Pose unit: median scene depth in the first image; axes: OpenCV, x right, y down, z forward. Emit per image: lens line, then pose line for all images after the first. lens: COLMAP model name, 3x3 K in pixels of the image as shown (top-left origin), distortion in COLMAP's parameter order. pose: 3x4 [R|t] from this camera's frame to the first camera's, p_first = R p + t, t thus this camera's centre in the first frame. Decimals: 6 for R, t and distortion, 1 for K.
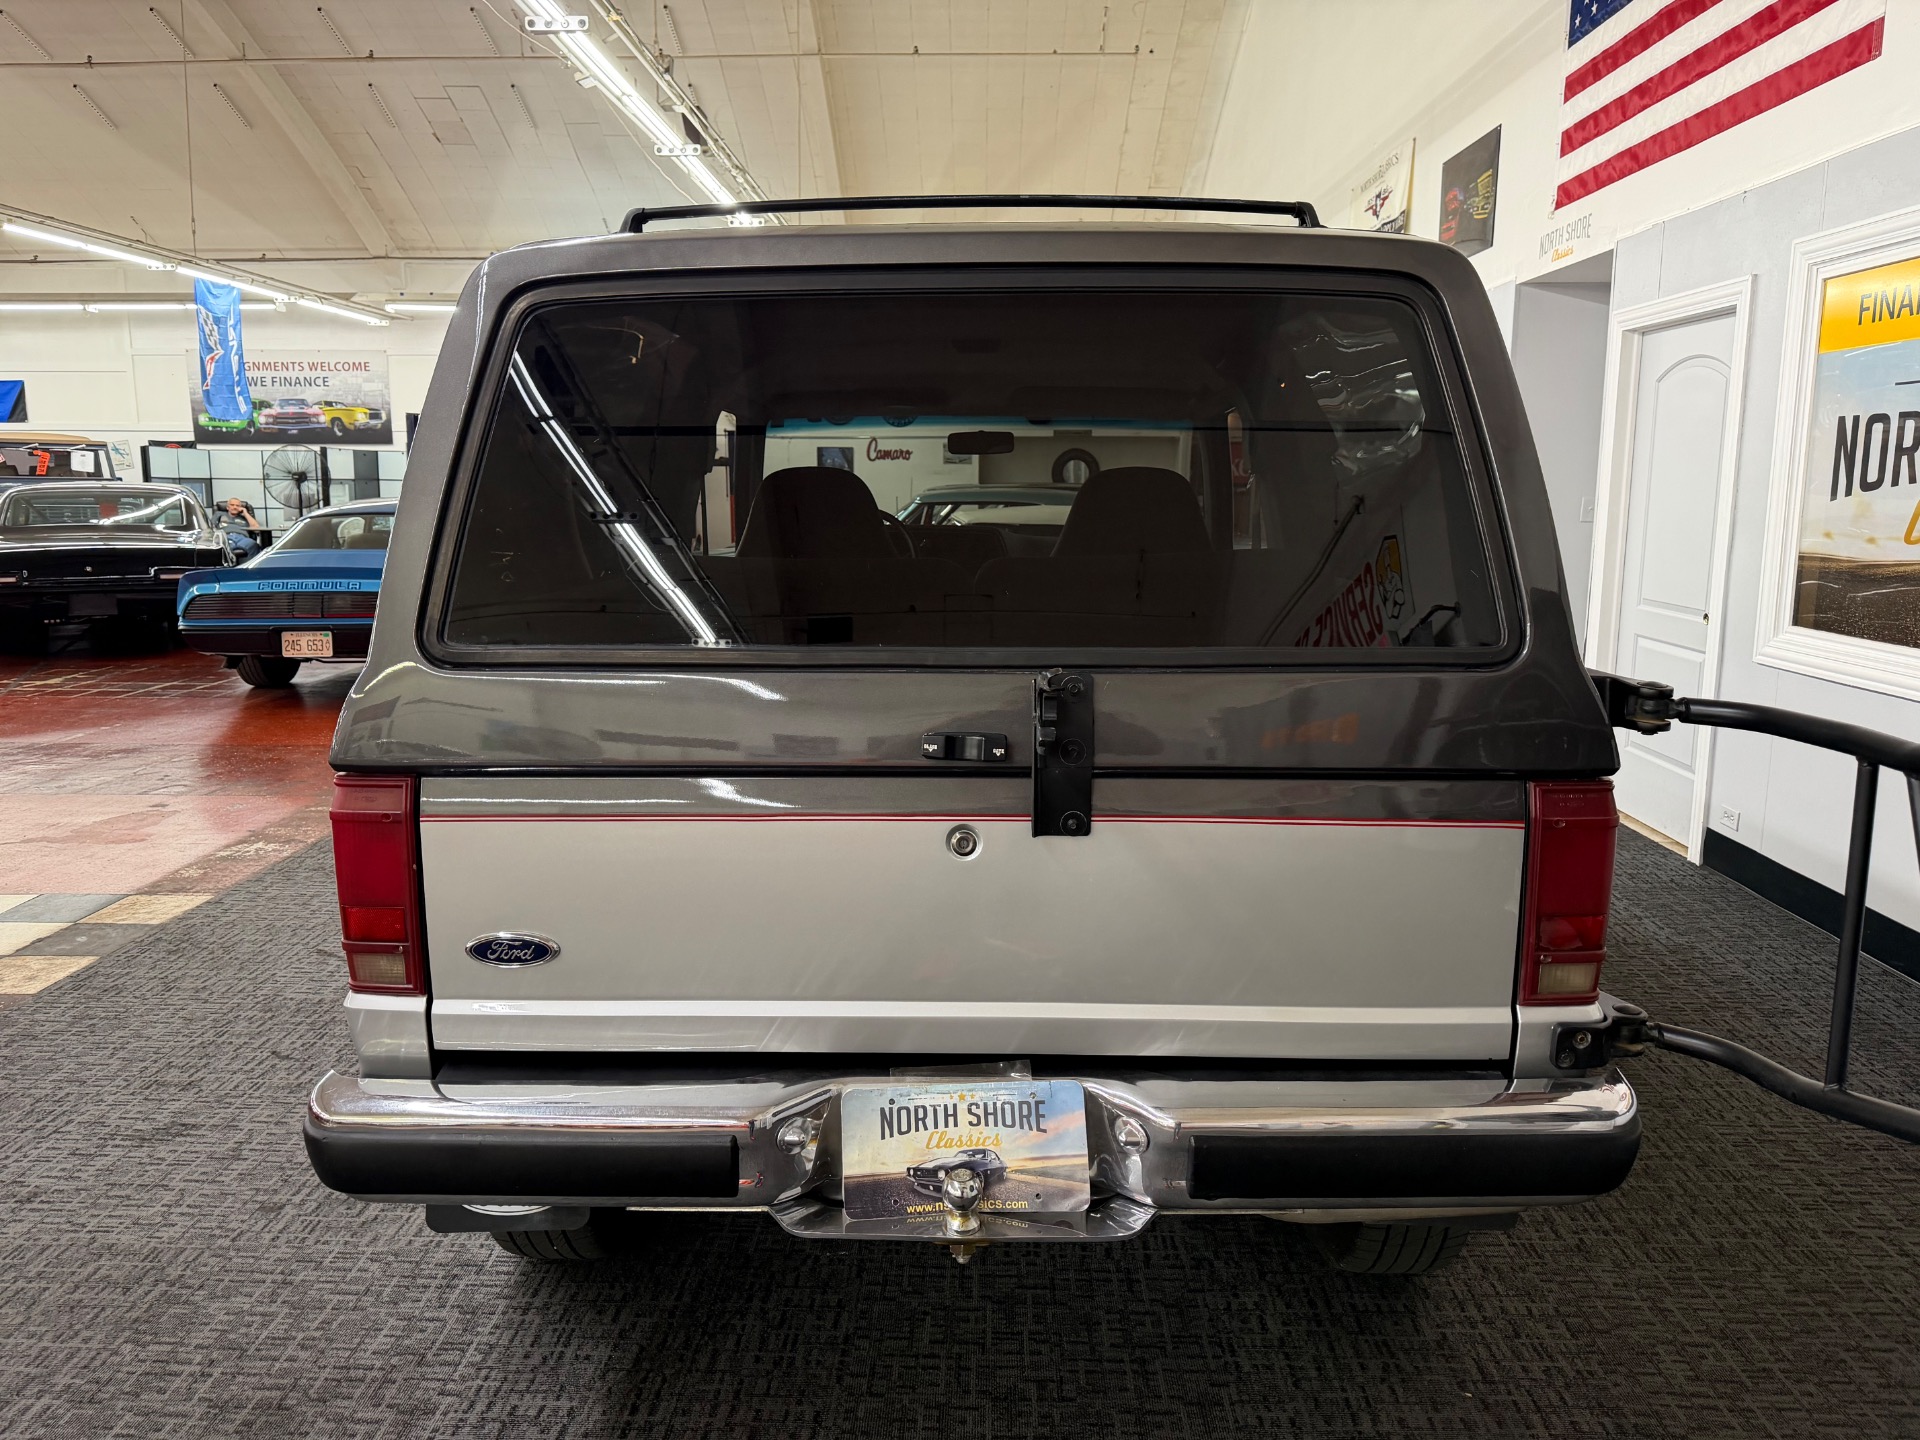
lens RADIAL K [[1378.0, 0, 966.9], [0, 1378.0, 711.3], [0, 0, 1]] dist [-0.001163, -0.003136]
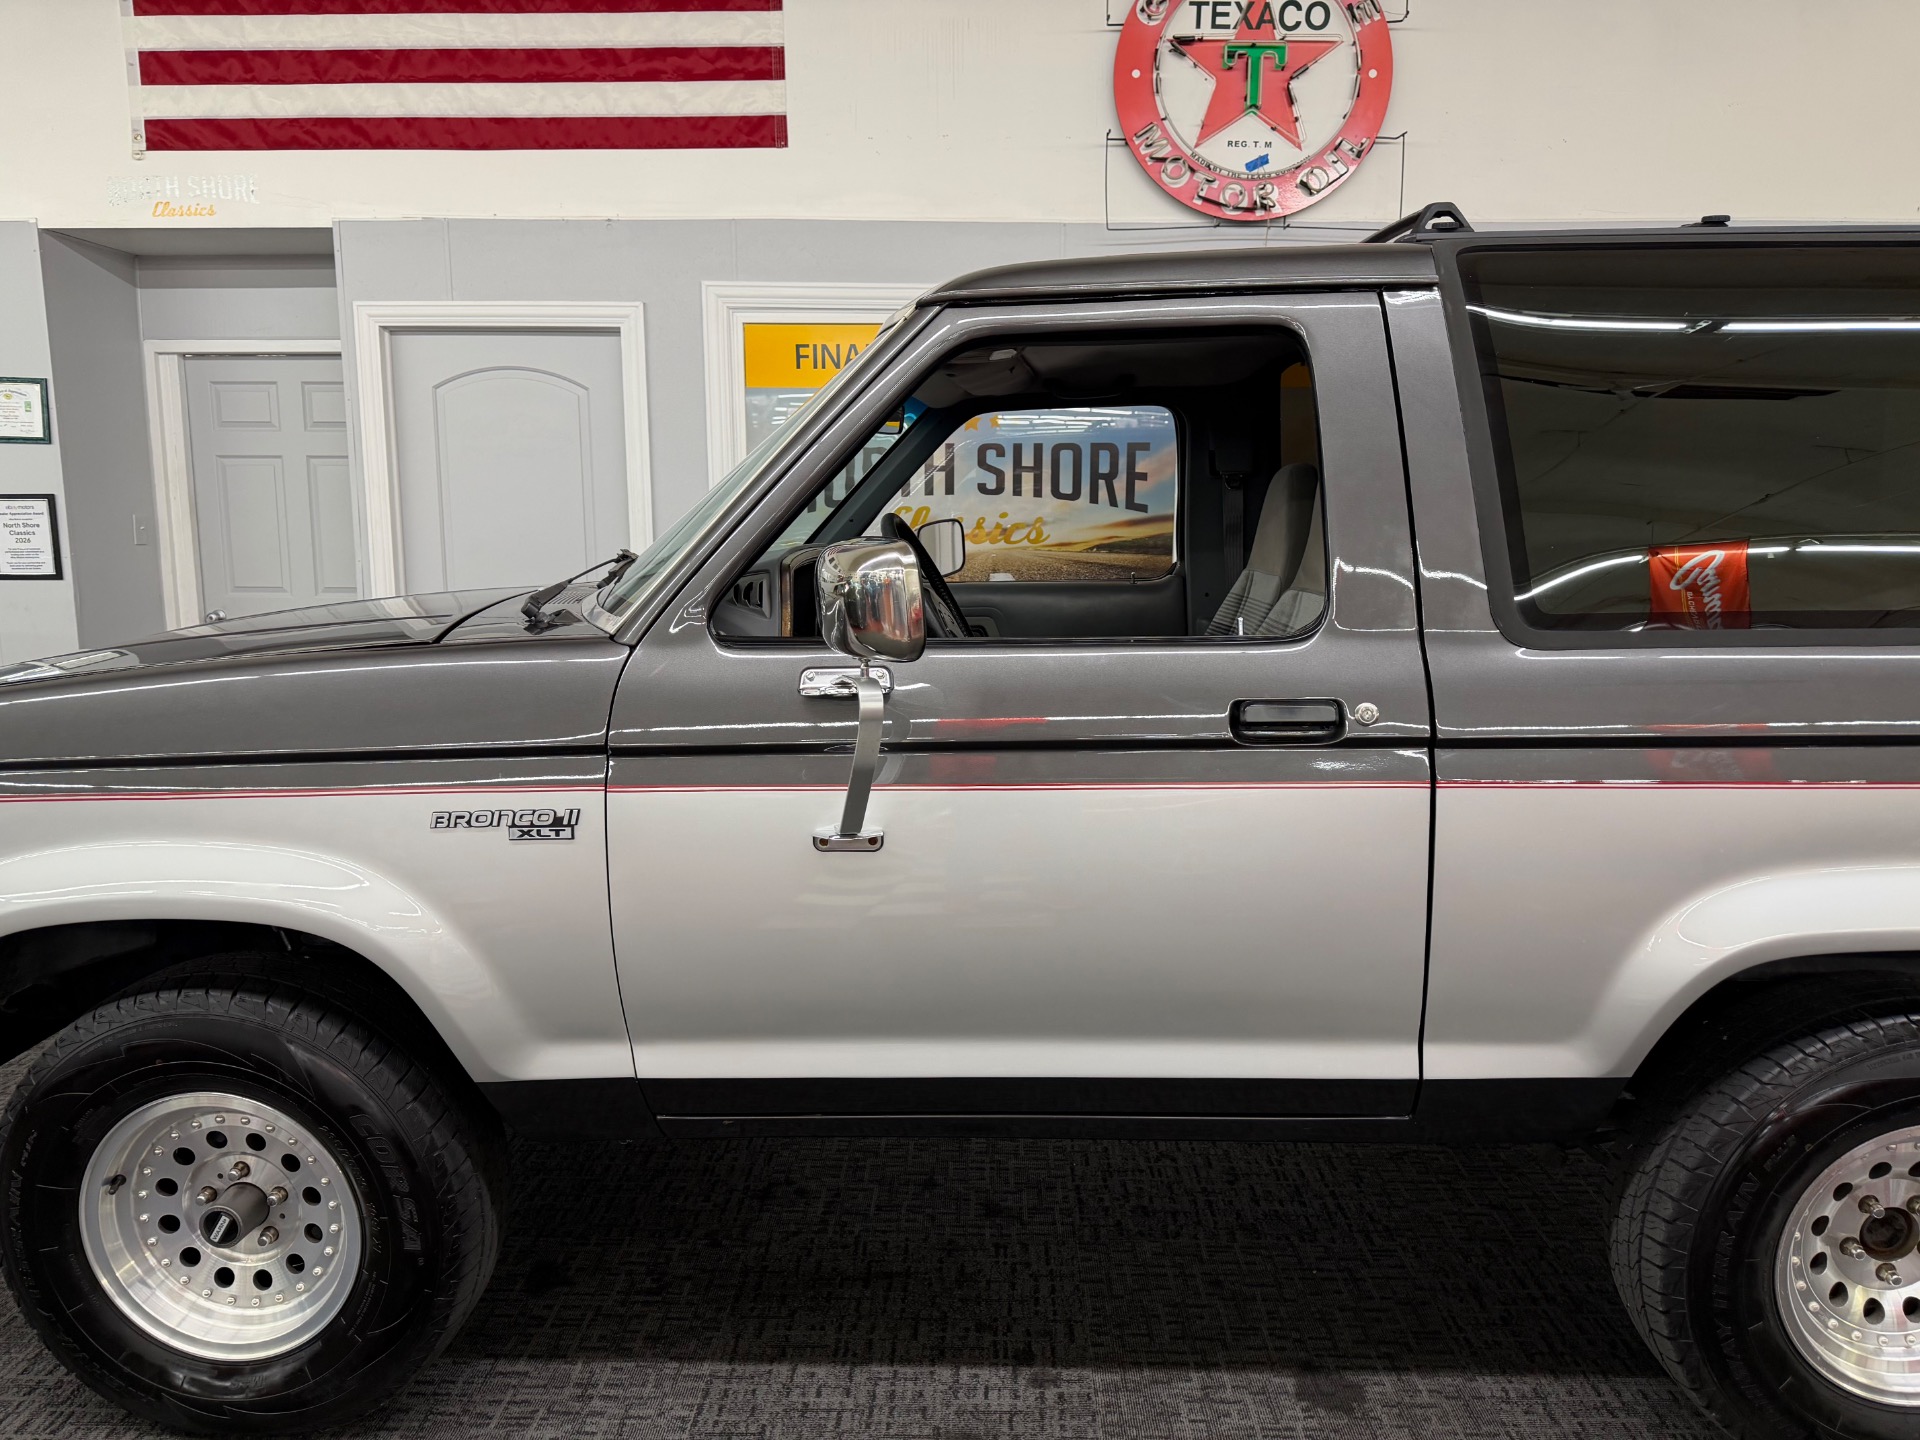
lens RADIAL K [[1359.0, 0, 954.3], [0, 1359.0, 719.7], [0, 0, 1]] dist [-0.001012, -0.005288]
pose [[0.002179, -0.148332, 0.988935, -0.959861], [0.161330, 0.976035, 0.146041, -0.208885], [-0.986898, 0.159226, 0.026057, 1.426715]]
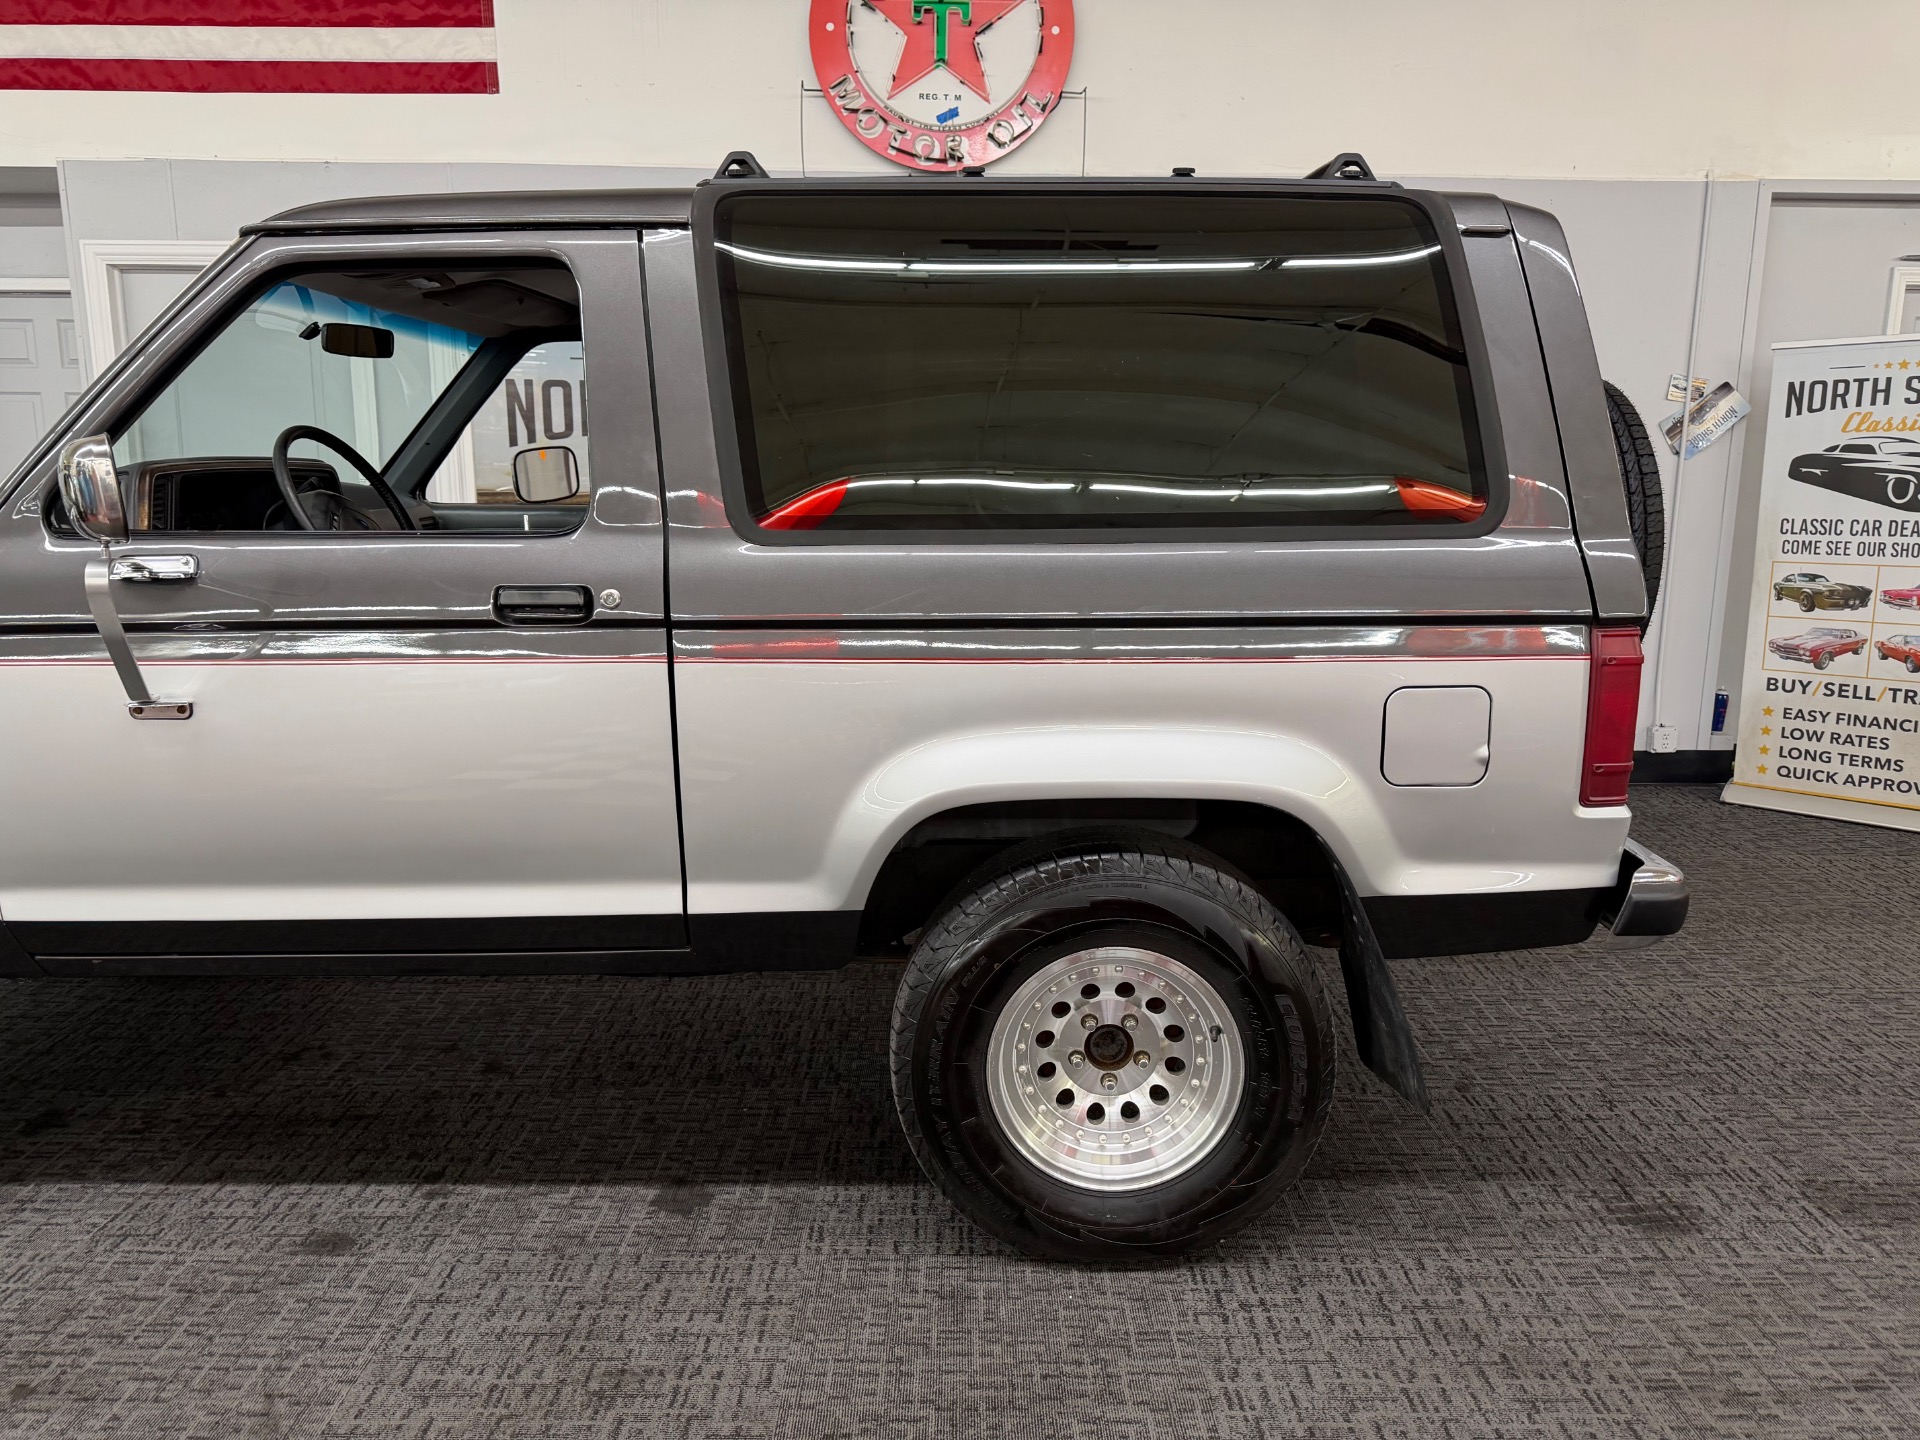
lens RADIAL K [[1358.8, 0, 964.6], [0, 1358.8, 715.6], [0, 0, 1]] dist [0.026800, -0.033375]
pose [[-0.026059, -0.175353, 0.984161, -1.081569], [0.156246, 0.971681, 0.177267, -0.121178], [-0.987374, 0.158391, 0.002077, 1.051336]]
